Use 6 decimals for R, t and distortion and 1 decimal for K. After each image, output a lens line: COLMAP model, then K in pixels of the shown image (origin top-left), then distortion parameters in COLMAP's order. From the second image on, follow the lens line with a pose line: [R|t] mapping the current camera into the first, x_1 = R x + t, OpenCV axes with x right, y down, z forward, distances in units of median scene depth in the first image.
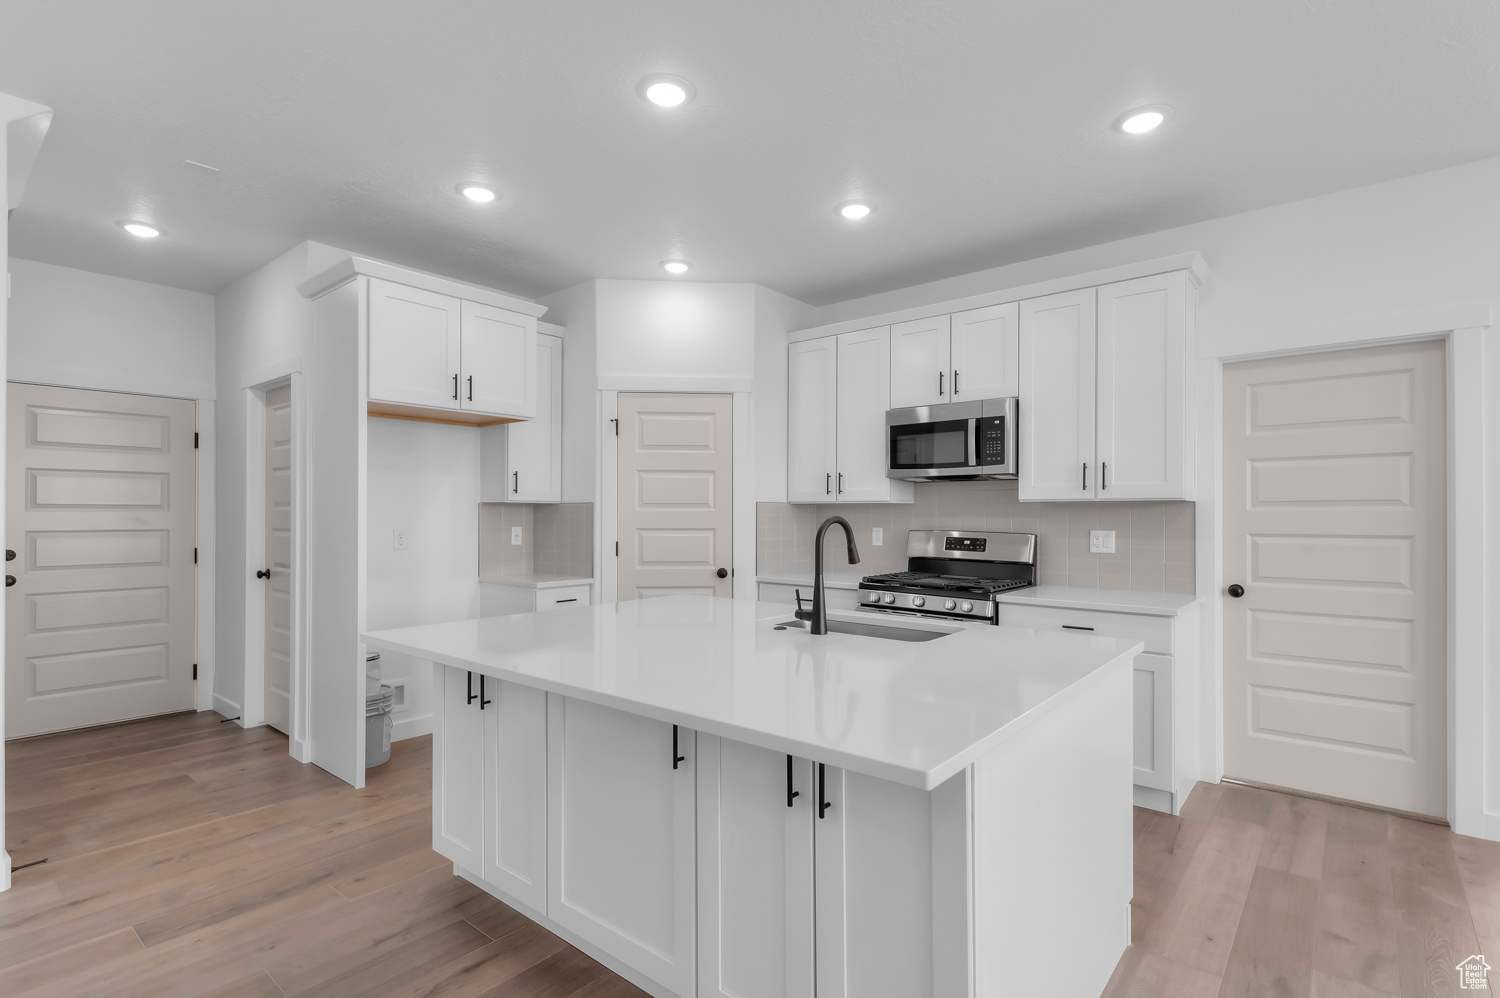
lens RADIAL K [[731.7, 0, 748.2], [0, 731.7, 511.0], [0, 0, 1]] dist [0.010129, -0.002133]
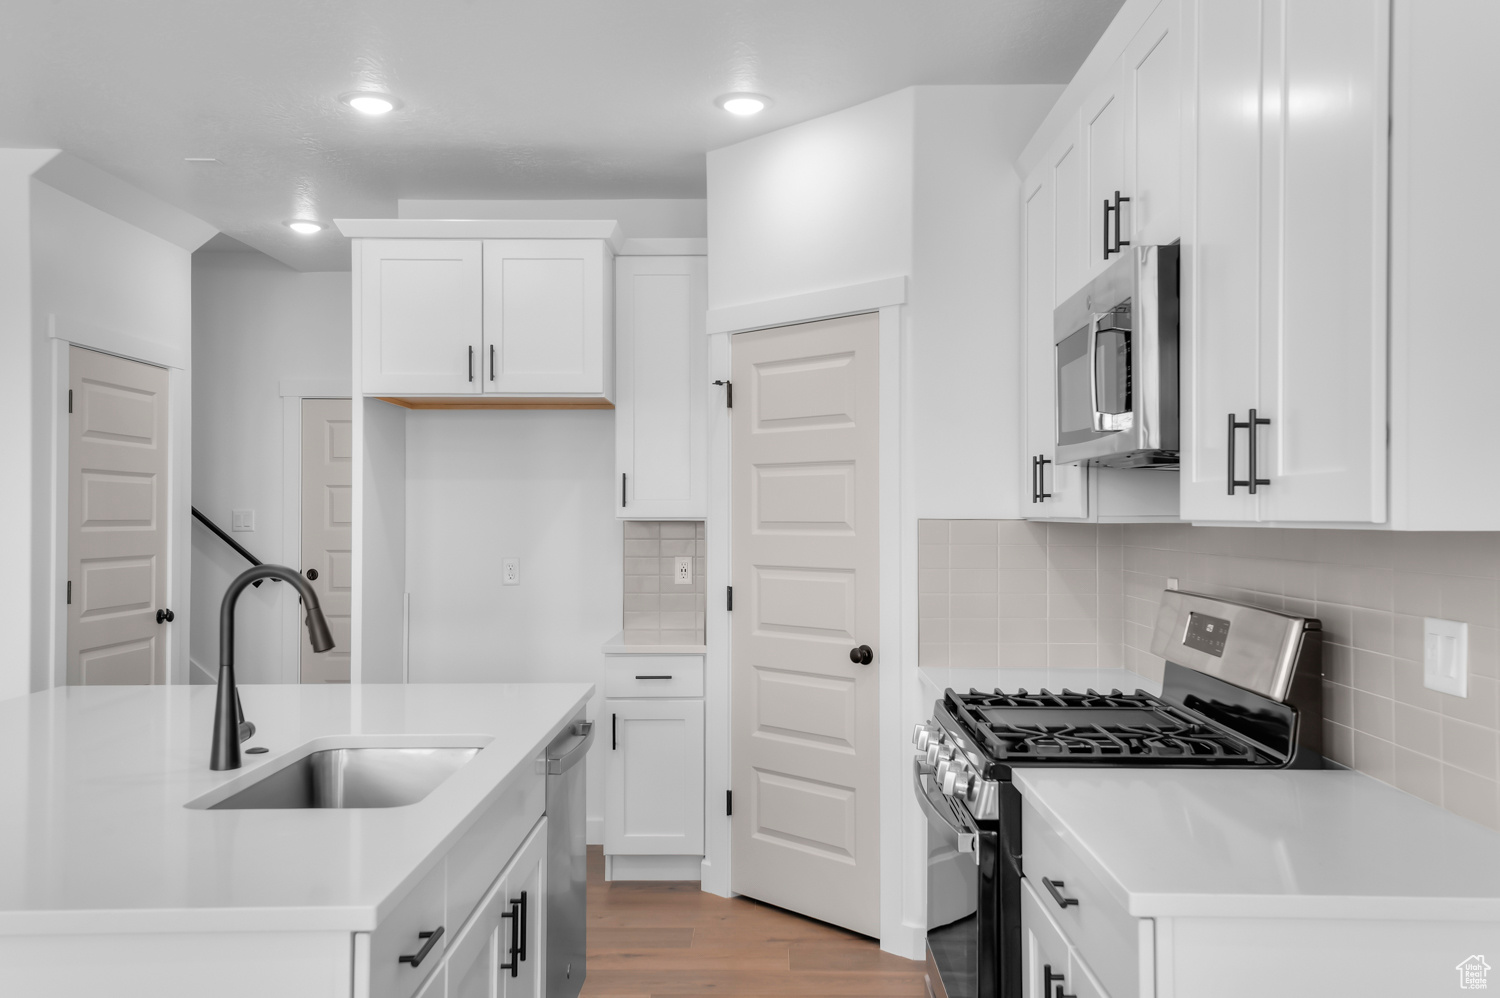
lens RADIAL K [[1244.1, 0, 745.8], [0, 1244.1, 503.8], [0, 0, 1]] dist [0.056598, 0.001771]
pose [[0.621526, -0.009477, -0.783336, 0.622423], [0.004322, 0.999953, -0.008668, -0.016486], [0.783382, 0.002001, 0.621537, 0.381350]]
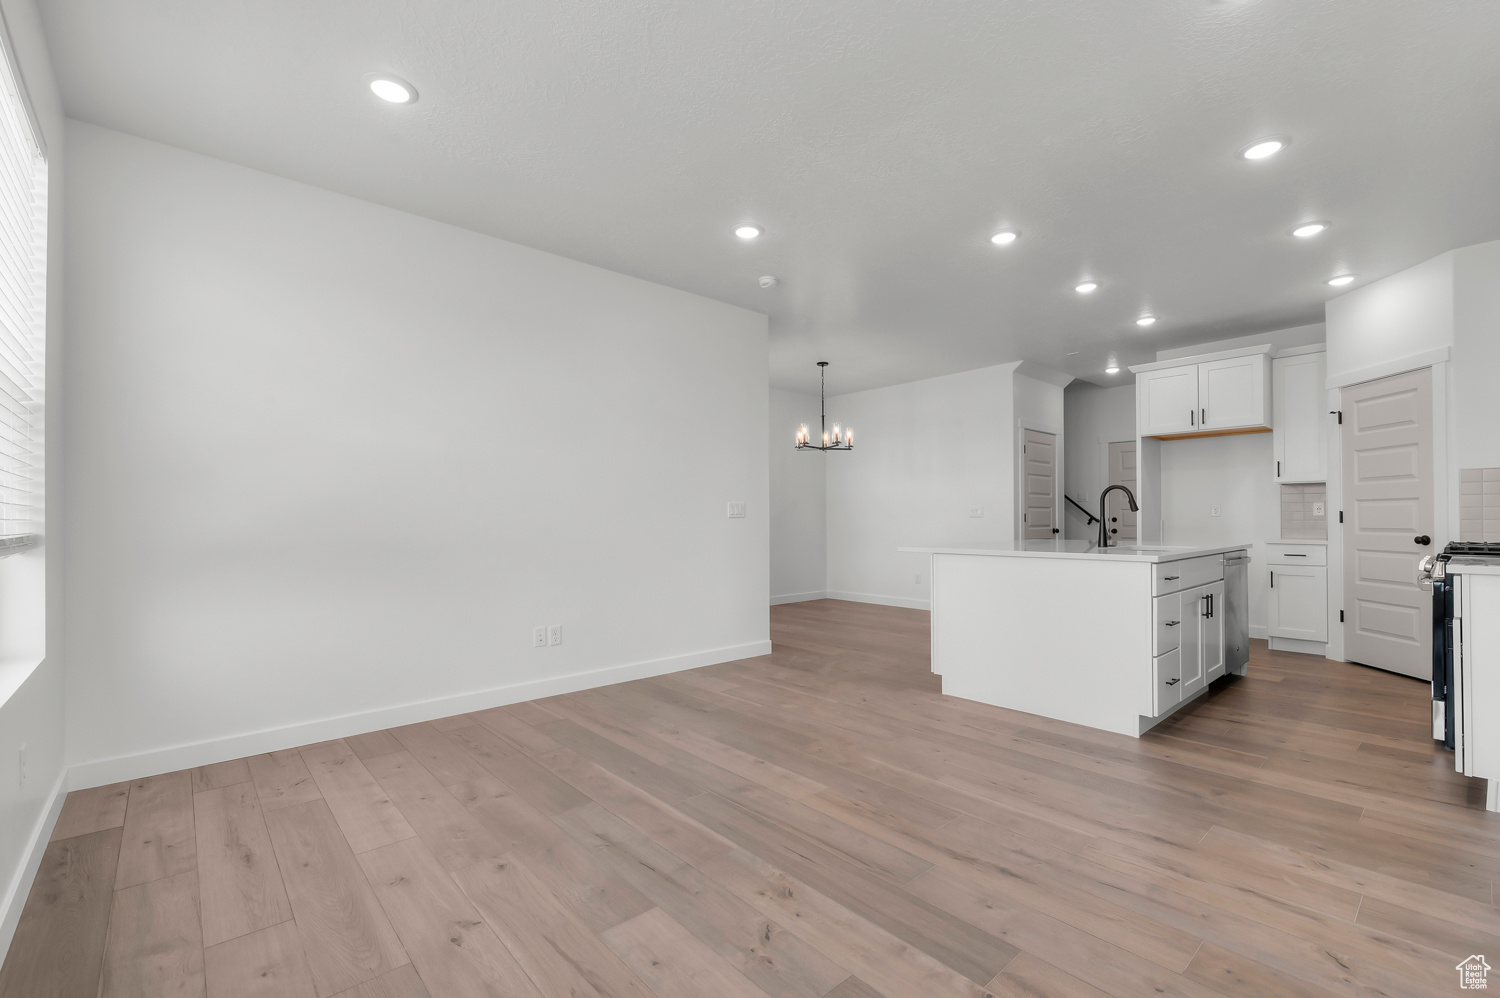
lens RADIAL K [[647.7, 0, 742.3], [0, 647.7, 516.3], [0, 0, 1]] dist [-0.007548, -0.001638]
pose [[-0.165594, -0.006309, -0.986174, 1.044286], [0.009046, 0.999928, -0.007916, 0.050165], [0.986153, -0.010231, -0.165525, 0.191770]]
